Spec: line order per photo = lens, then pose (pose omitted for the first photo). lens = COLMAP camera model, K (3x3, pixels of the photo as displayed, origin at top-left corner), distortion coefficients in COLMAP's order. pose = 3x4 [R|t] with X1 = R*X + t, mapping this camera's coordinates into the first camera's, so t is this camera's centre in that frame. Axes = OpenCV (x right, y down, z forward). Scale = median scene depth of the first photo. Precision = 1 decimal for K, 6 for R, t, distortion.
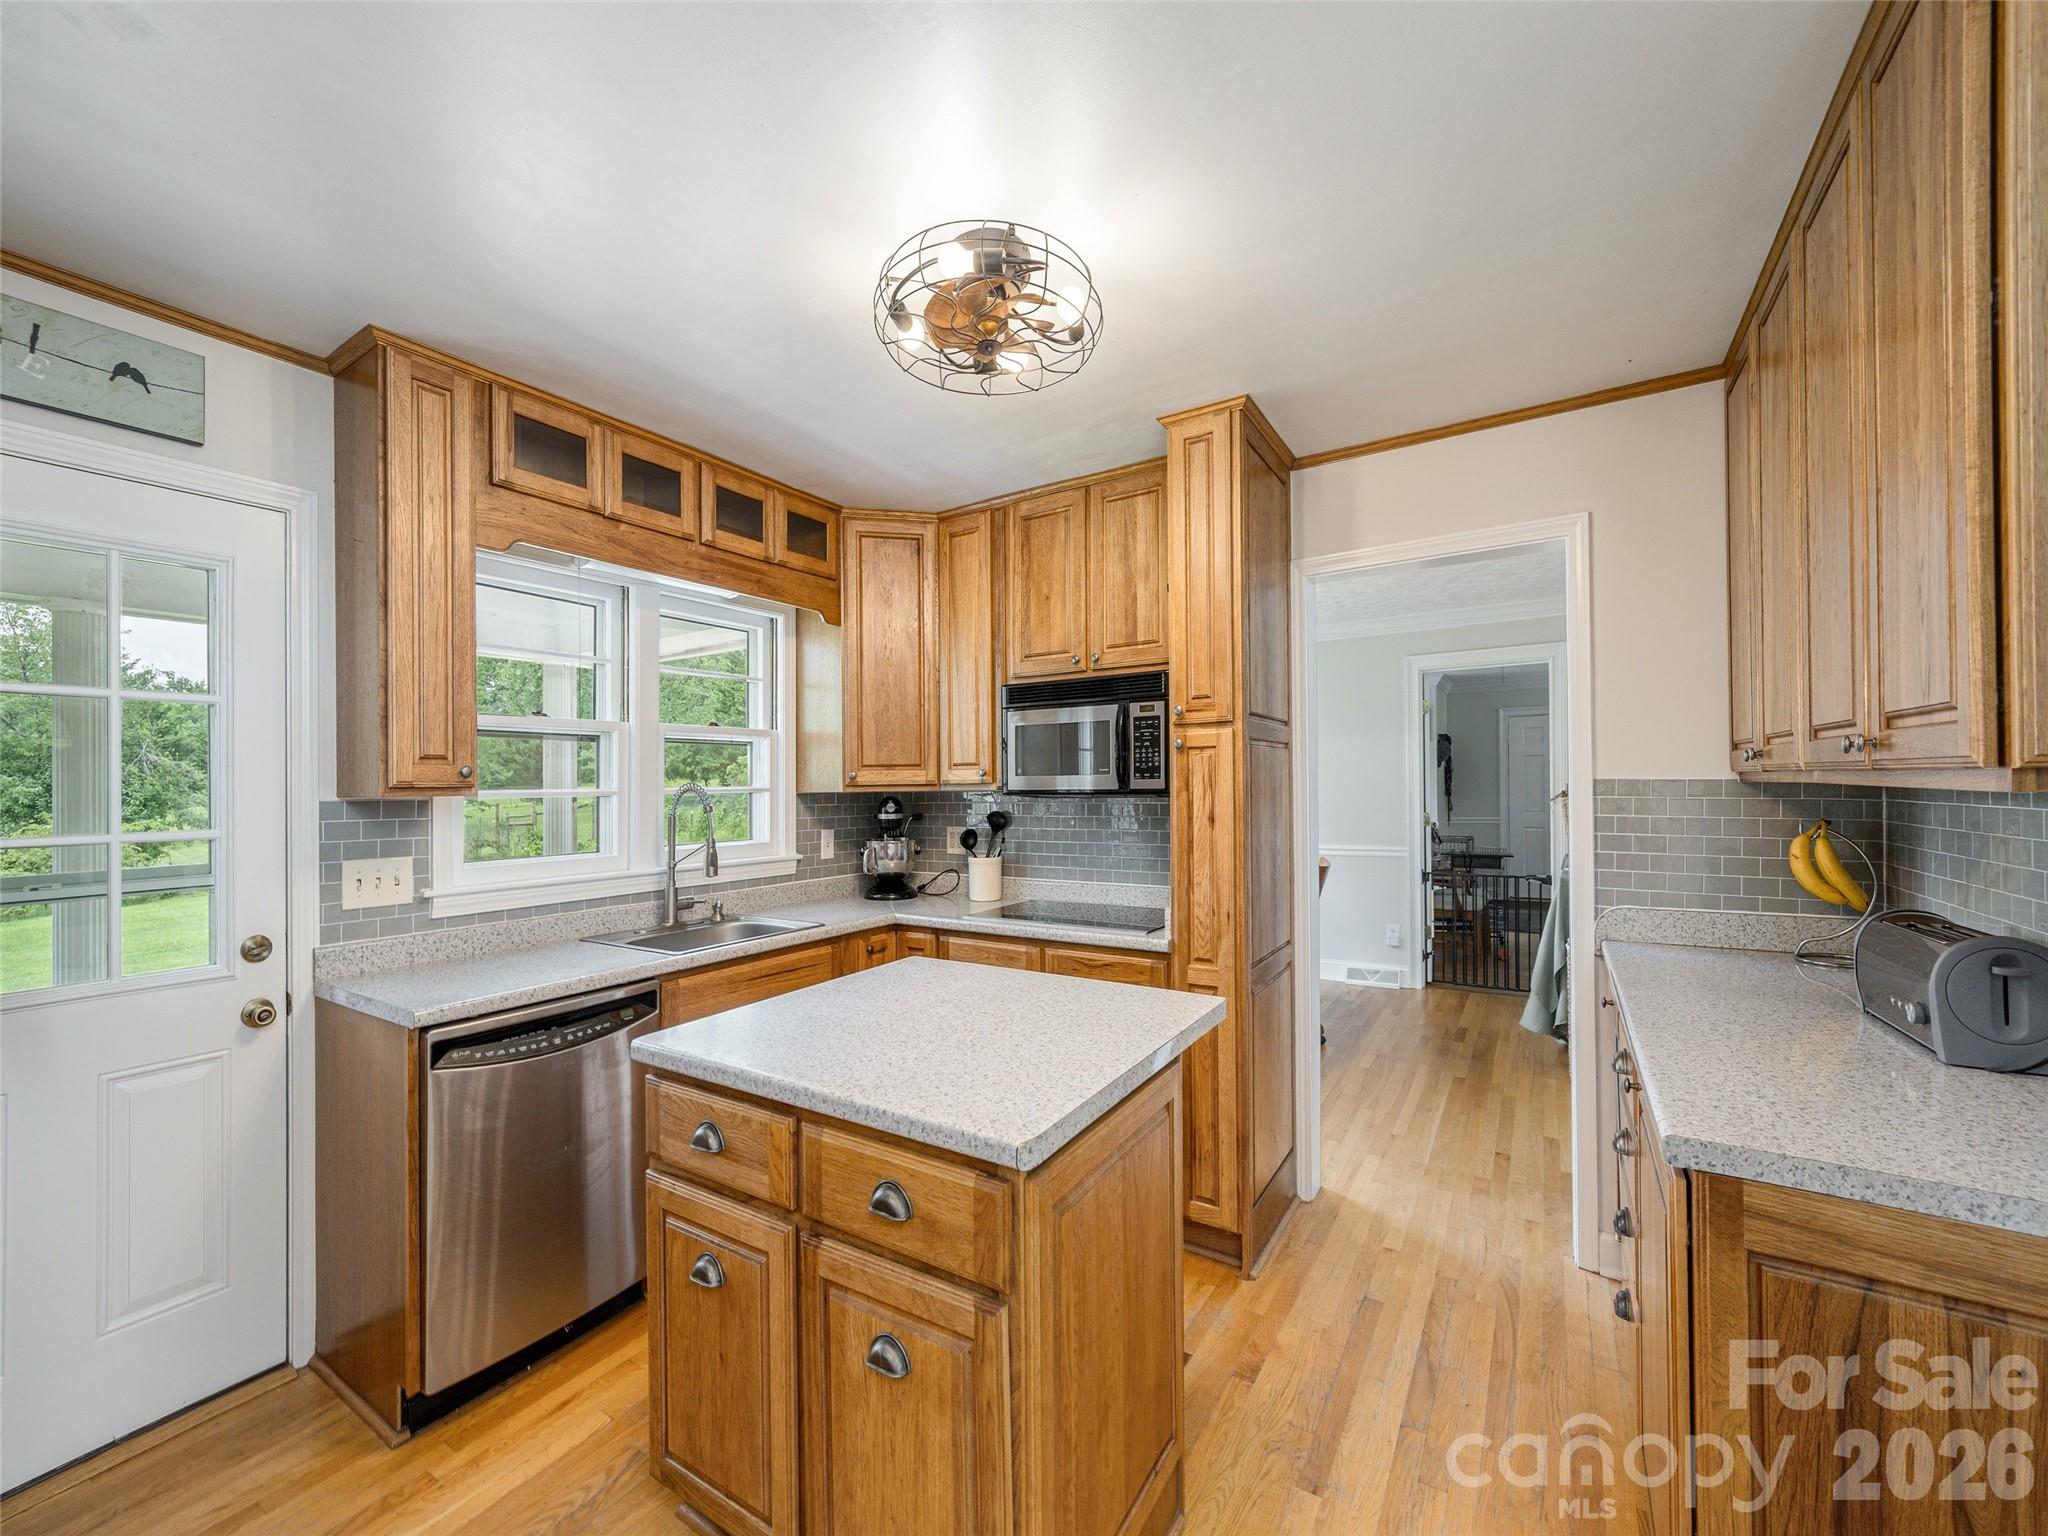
lens RADIAL K [[903.9, 0, 975.0], [0, 903.9, 779.7], [0, 0, 1]] dist [0.002435, -0.000044]
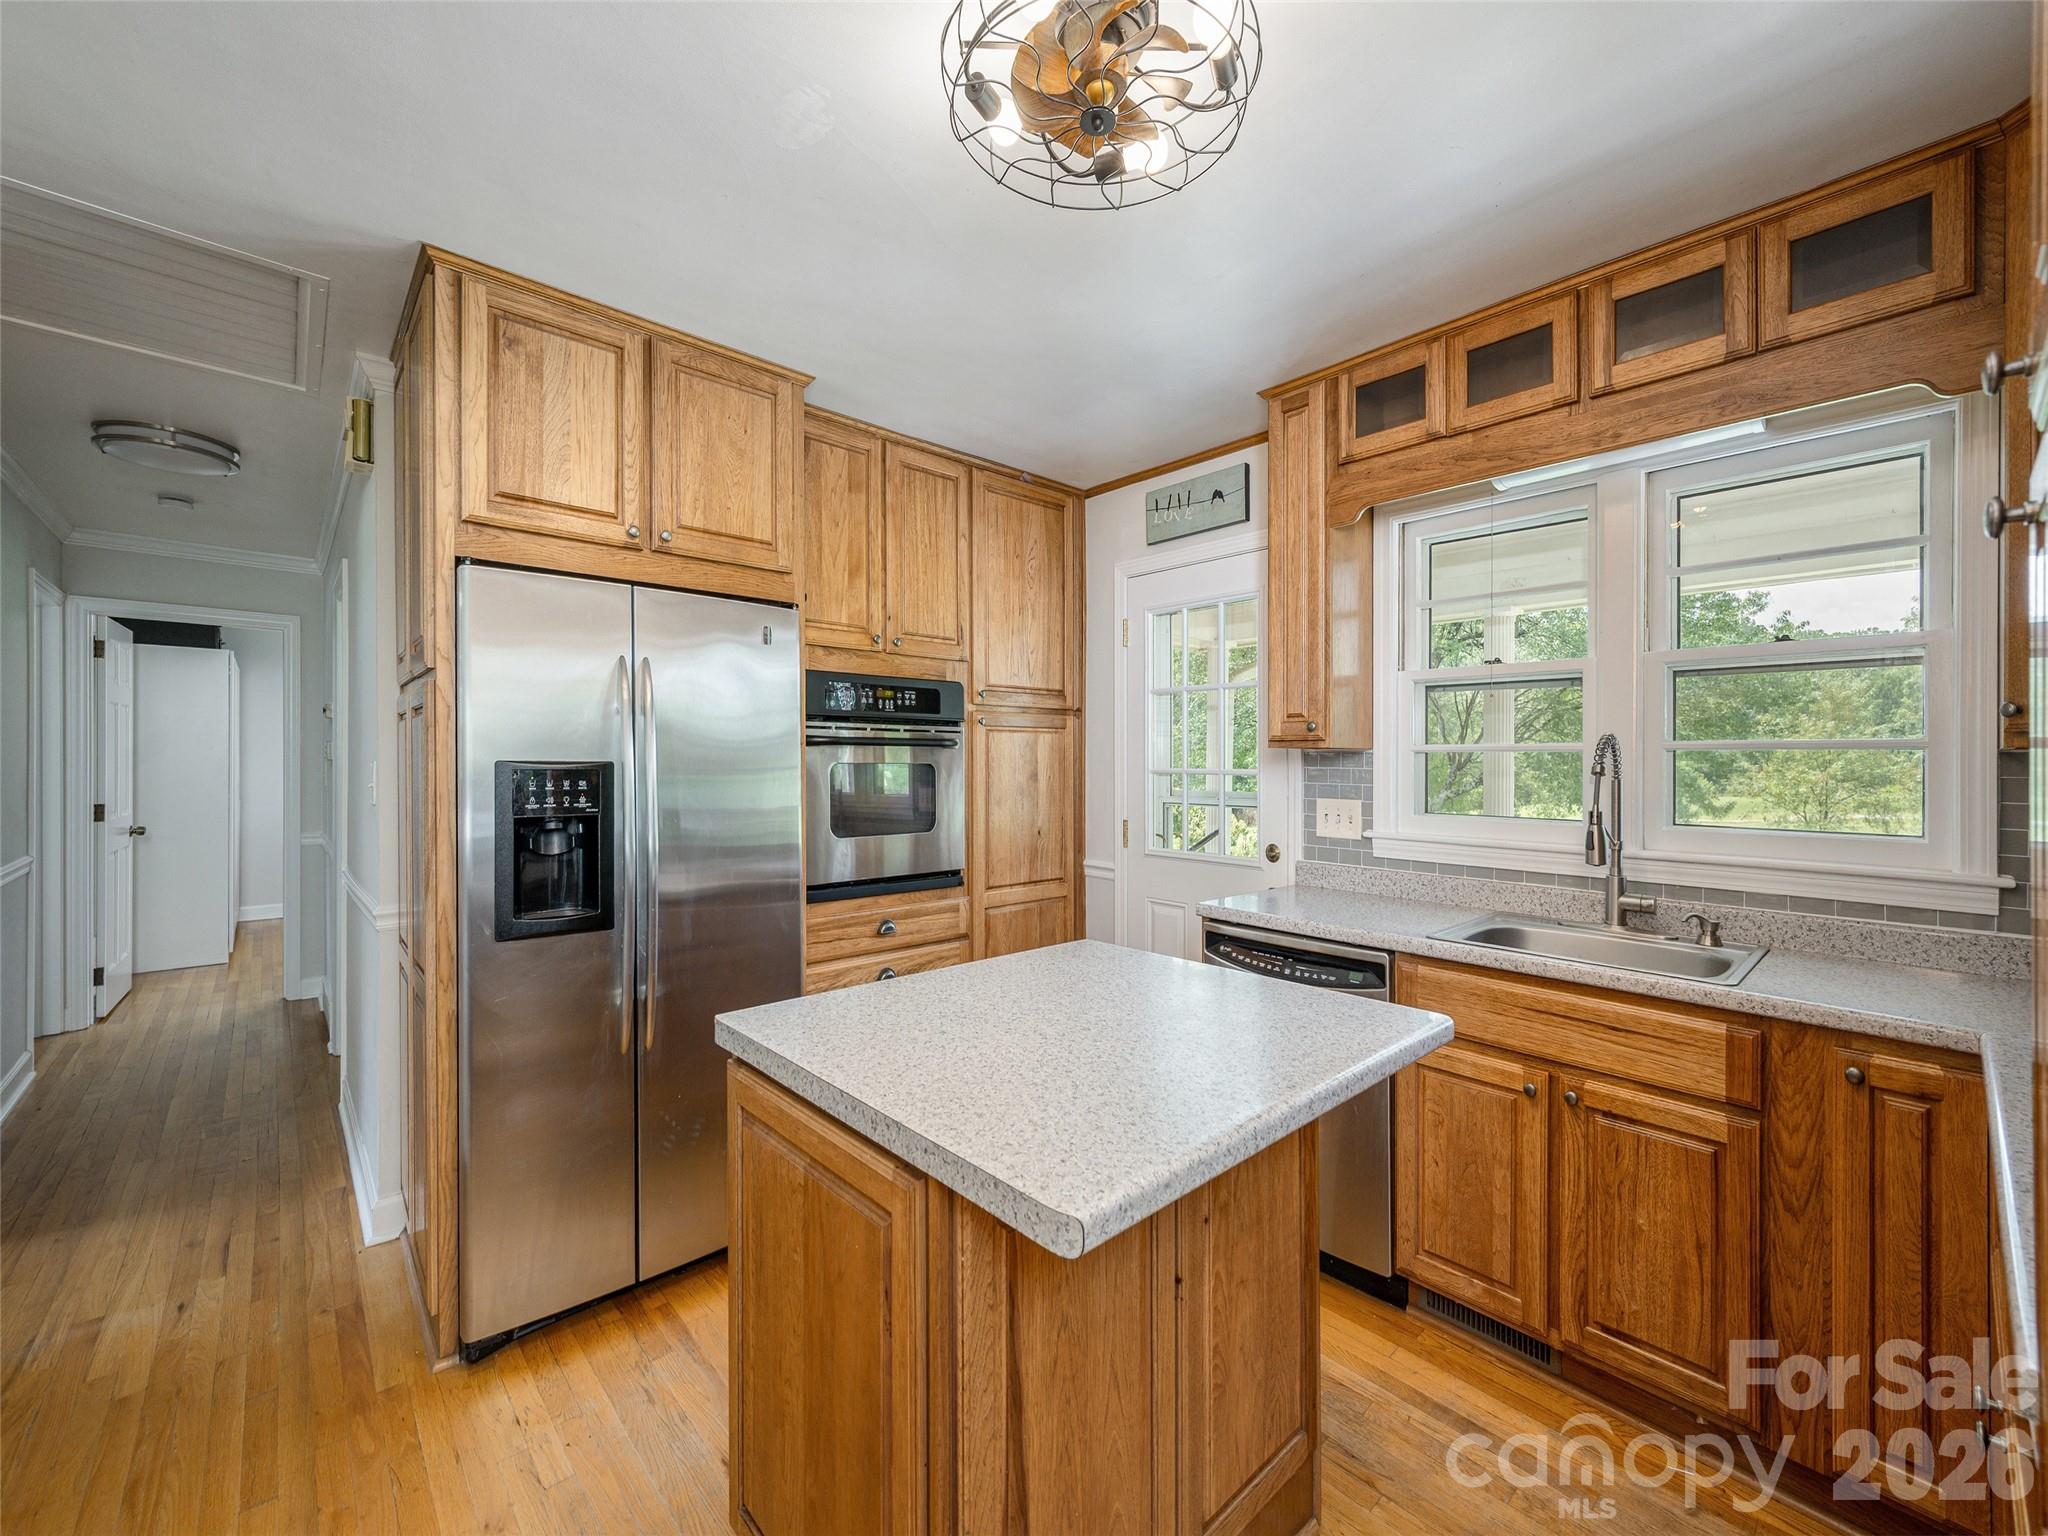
lens RADIAL K [[823.7, 0, 1025.5], [0, 823.7, 759.6], [0, 0, 1]] dist [-0.008863, -0.000225]
pose [[-0.262531, 0.010551, -0.964866, 0.509457], [0.001253, 0.999943, 0.010594, 0.020119], [0.964923, 0.001572, -0.262529, 0.848472]]
